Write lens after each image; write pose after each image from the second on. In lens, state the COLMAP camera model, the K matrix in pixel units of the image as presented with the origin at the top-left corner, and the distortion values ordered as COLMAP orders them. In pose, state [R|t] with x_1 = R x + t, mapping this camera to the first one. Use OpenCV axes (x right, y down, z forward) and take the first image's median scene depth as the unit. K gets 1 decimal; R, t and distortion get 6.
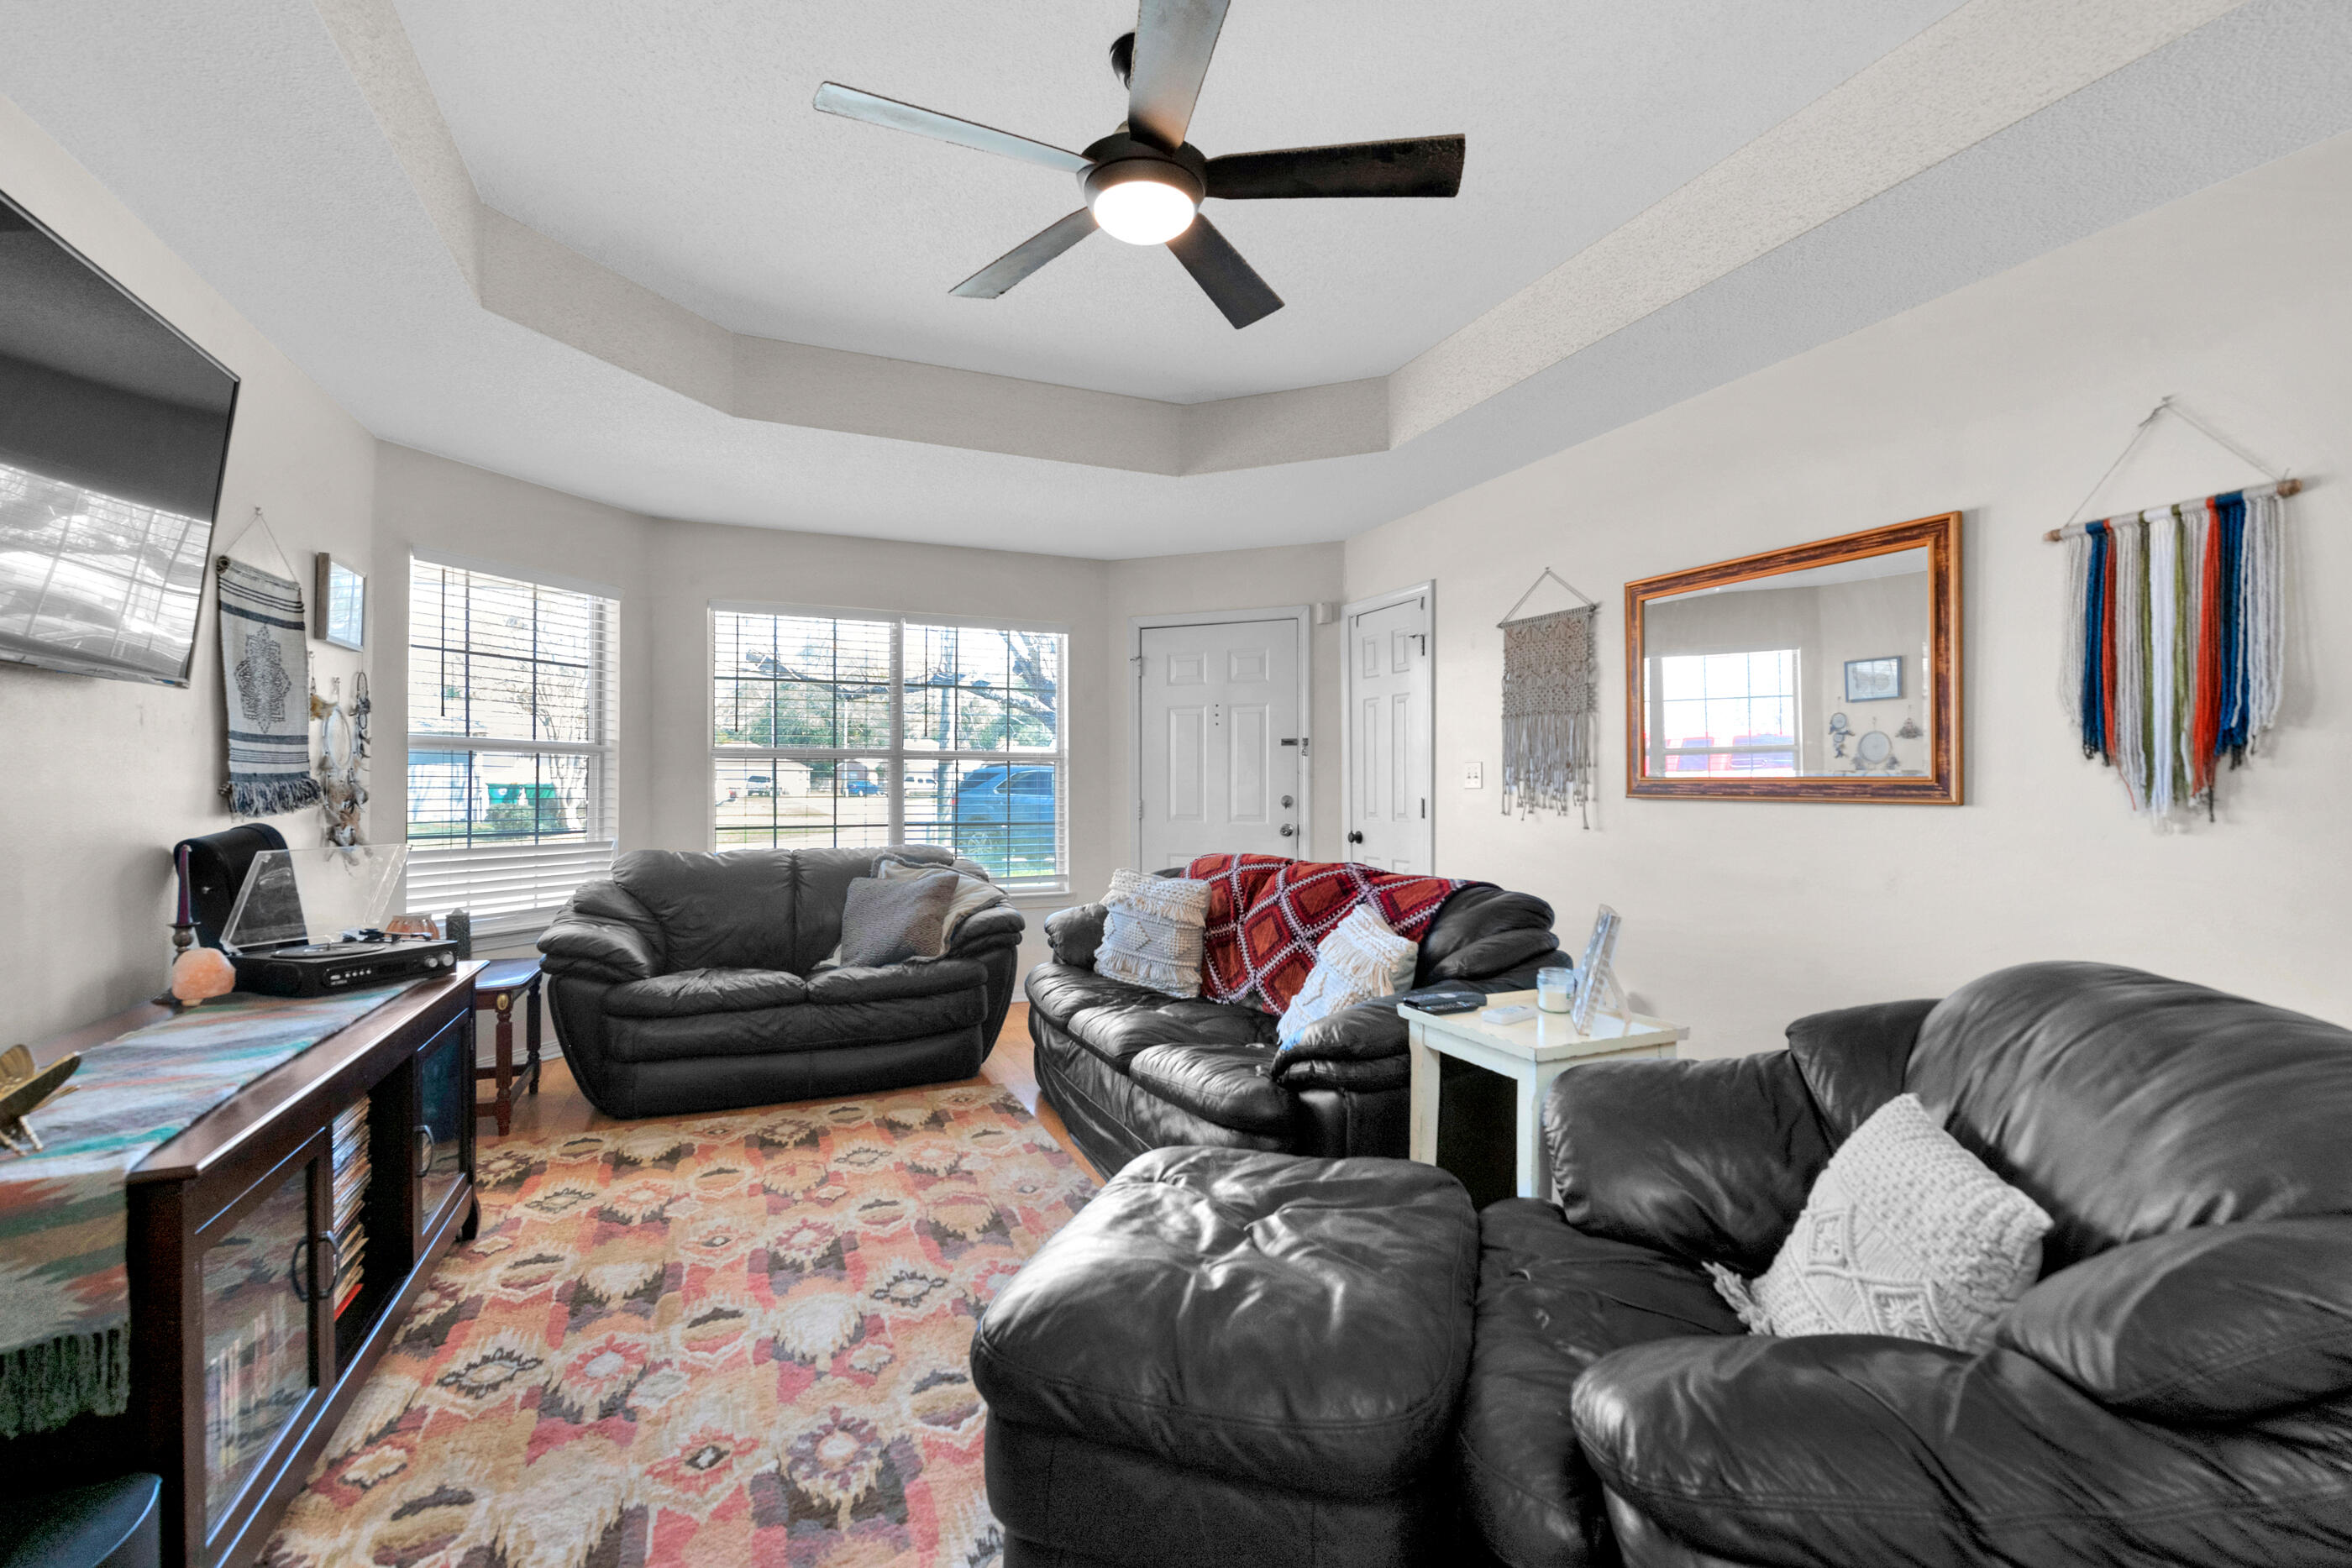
lens RADIAL K [[1015.9, 0, 1176.0], [0, 1015.9, 784.0], [0, 0, 1]] dist [0.002788, -0.003259]
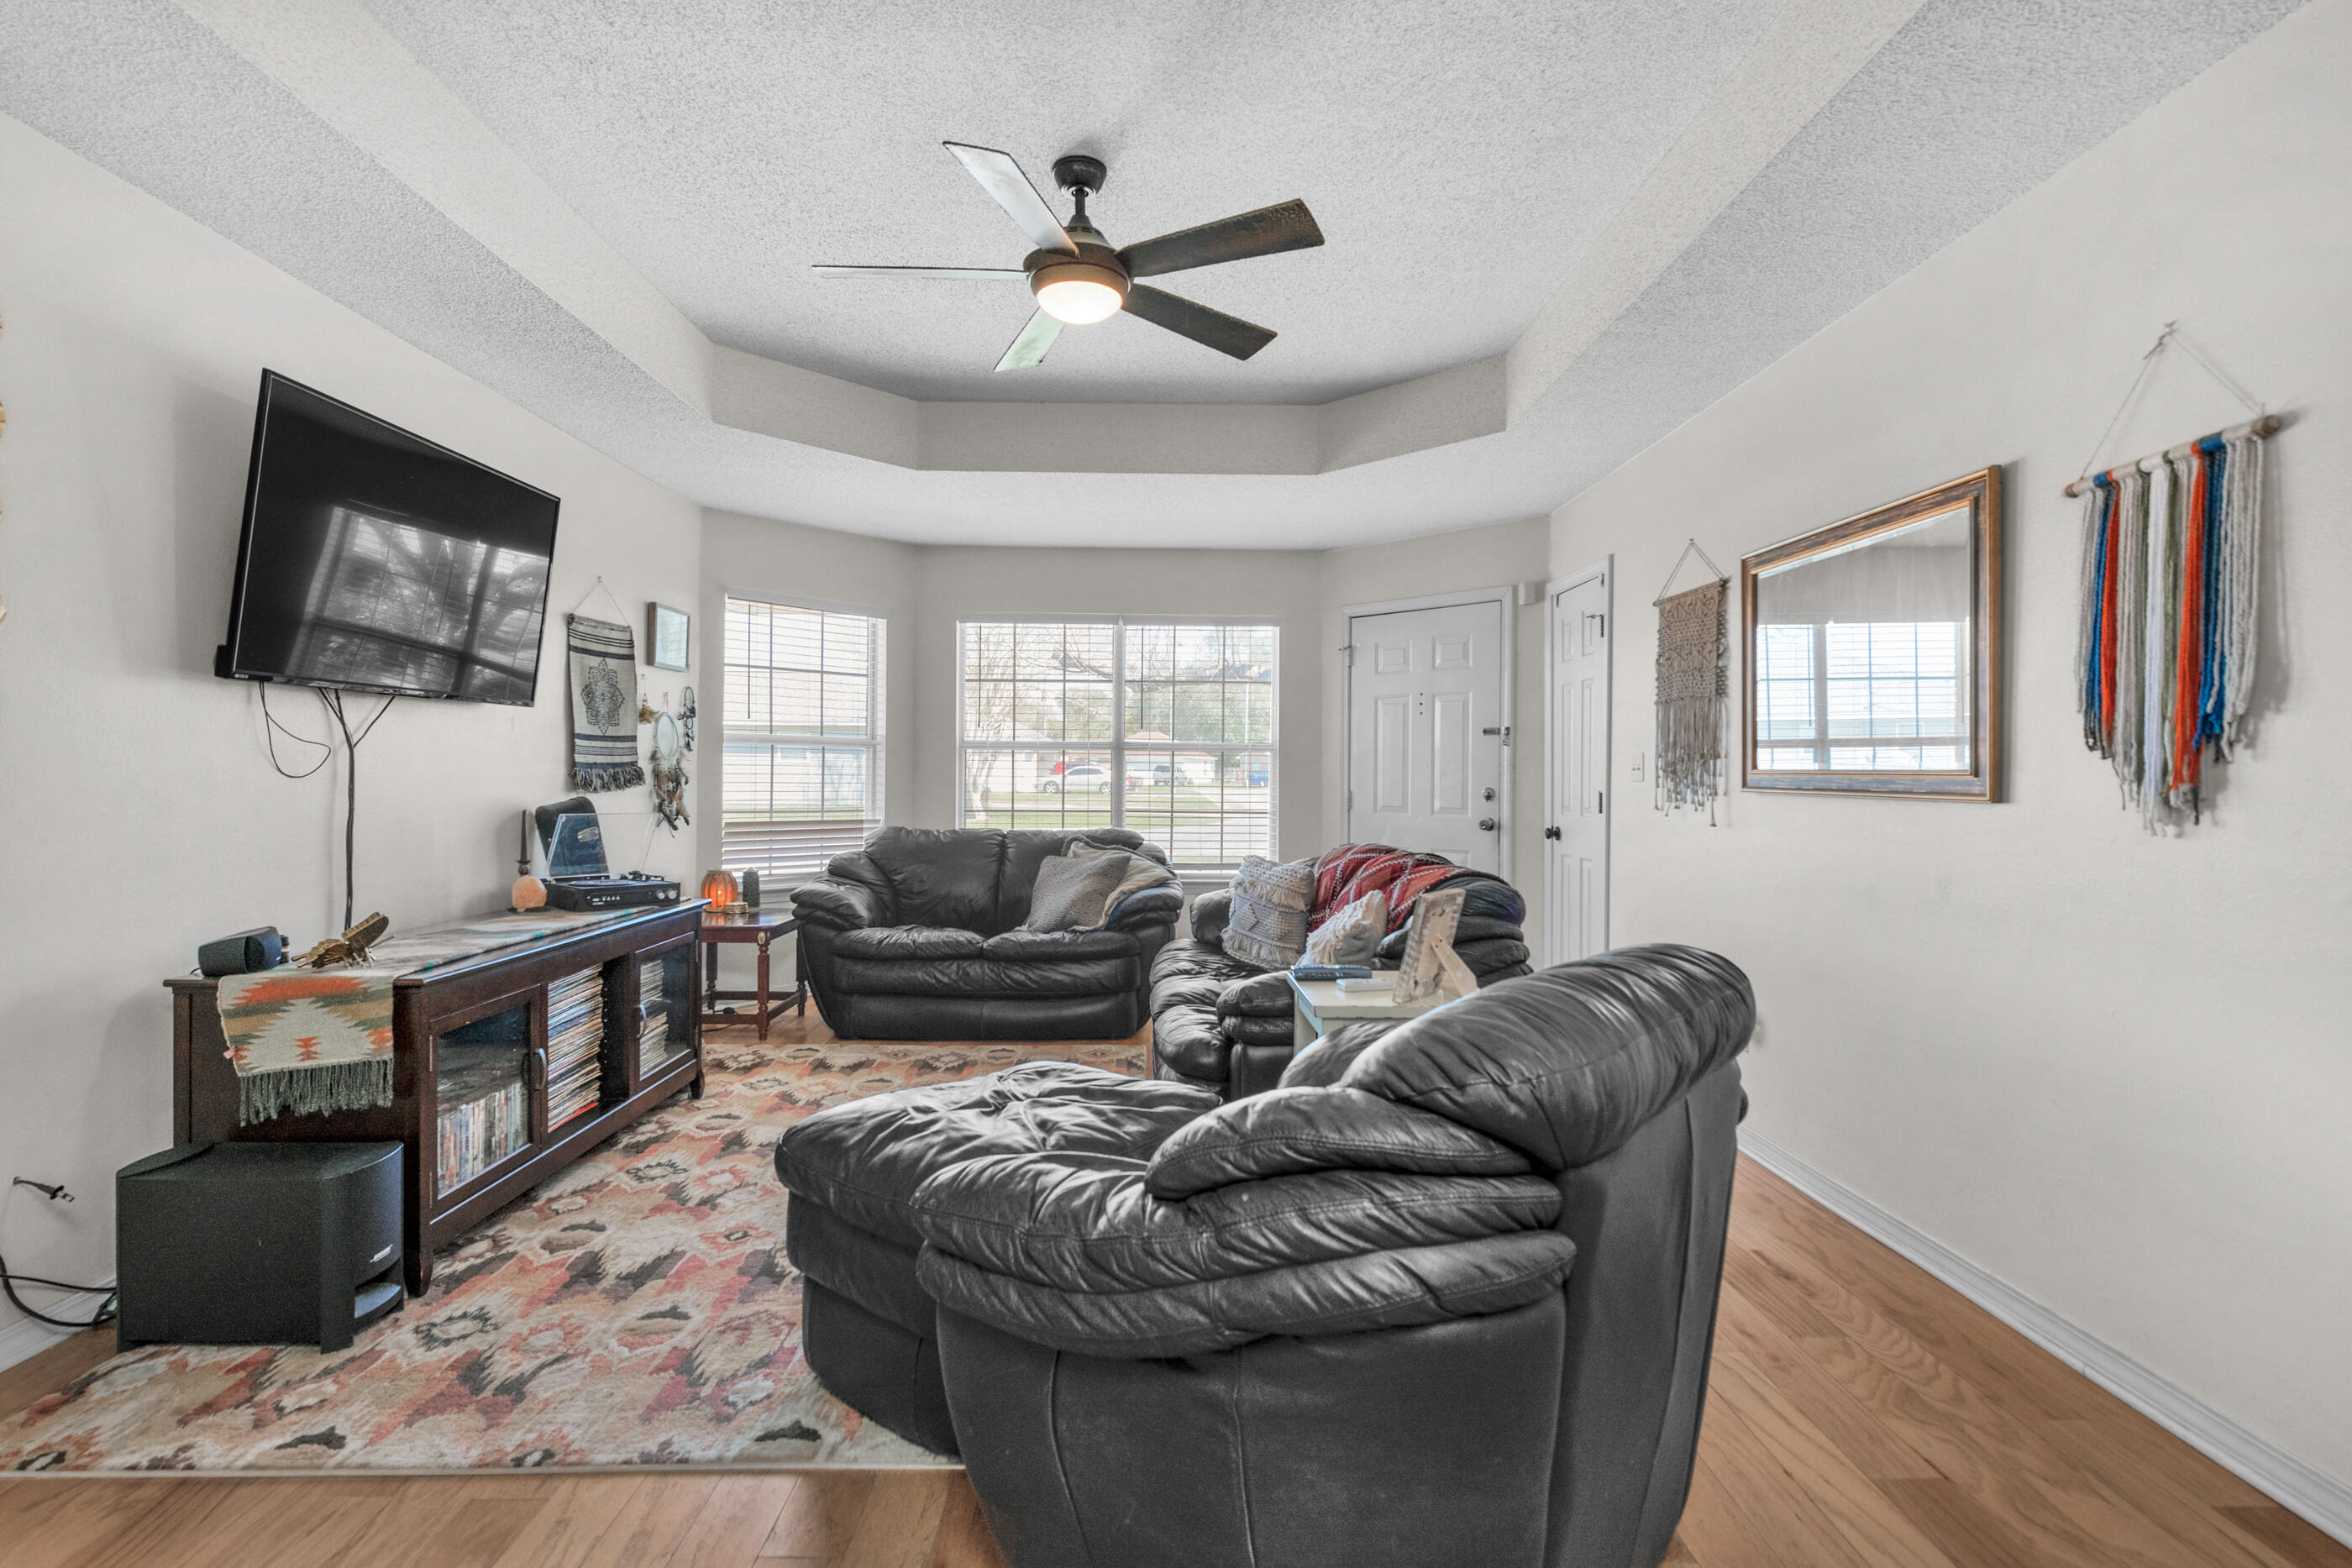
lens RADIAL K [[1113.2, 0, 1176.0], [0, 1113.2, 784.0], [0, 0, 1]] dist [0.003274, -0.000463]
pose [[0.924292, 0.009345, -0.381572, 0.390305], [-0.006447, 0.999940, 0.008870, 0.000517], [0.381632, -0.005739, 0.924296, -0.122886]]
